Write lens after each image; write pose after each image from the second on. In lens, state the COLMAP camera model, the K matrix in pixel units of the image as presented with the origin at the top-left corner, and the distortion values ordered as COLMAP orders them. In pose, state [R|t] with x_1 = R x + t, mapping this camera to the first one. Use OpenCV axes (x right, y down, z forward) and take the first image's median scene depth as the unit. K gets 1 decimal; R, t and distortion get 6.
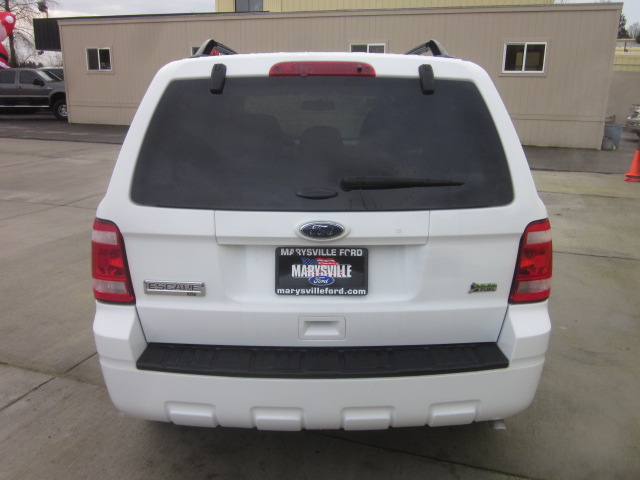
lens RADIAL K [[524.0, 0, 321.9], [0, 524.0, 237.8], [0, 0, 1]] dist [-0.028291, 0.006565]
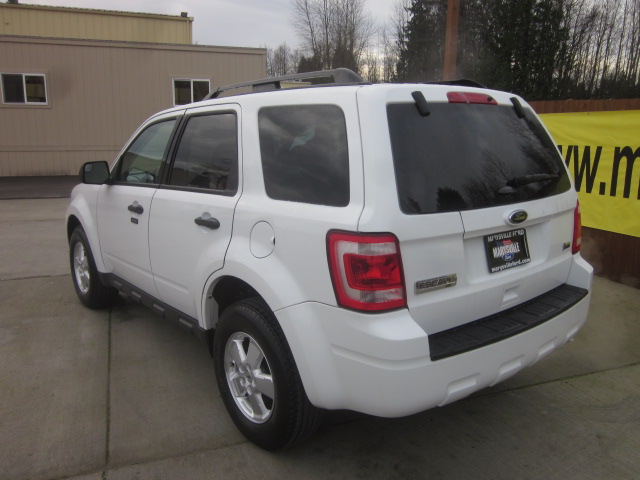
lens RADIAL K [[524.0, 0, 323.5], [0, 524.0, 242.5], [0, 0, 1]] dist [-0.028291, 0.006565]
pose [[0.787283, -0.139877, 0.600517, -1.145568], [0.171921, 0.985102, 0.004068, -0.039006], [-0.592139, 0.100039, 0.799602, 0.222769]]
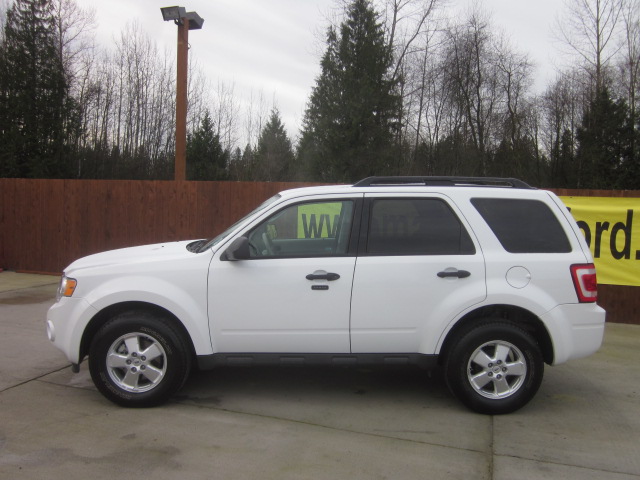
lens RADIAL K [[524.0, 0, 318.9], [0, 524.0, 240.3], [0, 0, 1]] dist [-0.028291, 0.006565]
pose [[0.035227, -0.085662, 0.995701, -2.710863], [0.243562, 0.967014, 0.074577, -0.594610], [-0.969245, 0.239888, 0.054929, 2.042086]]
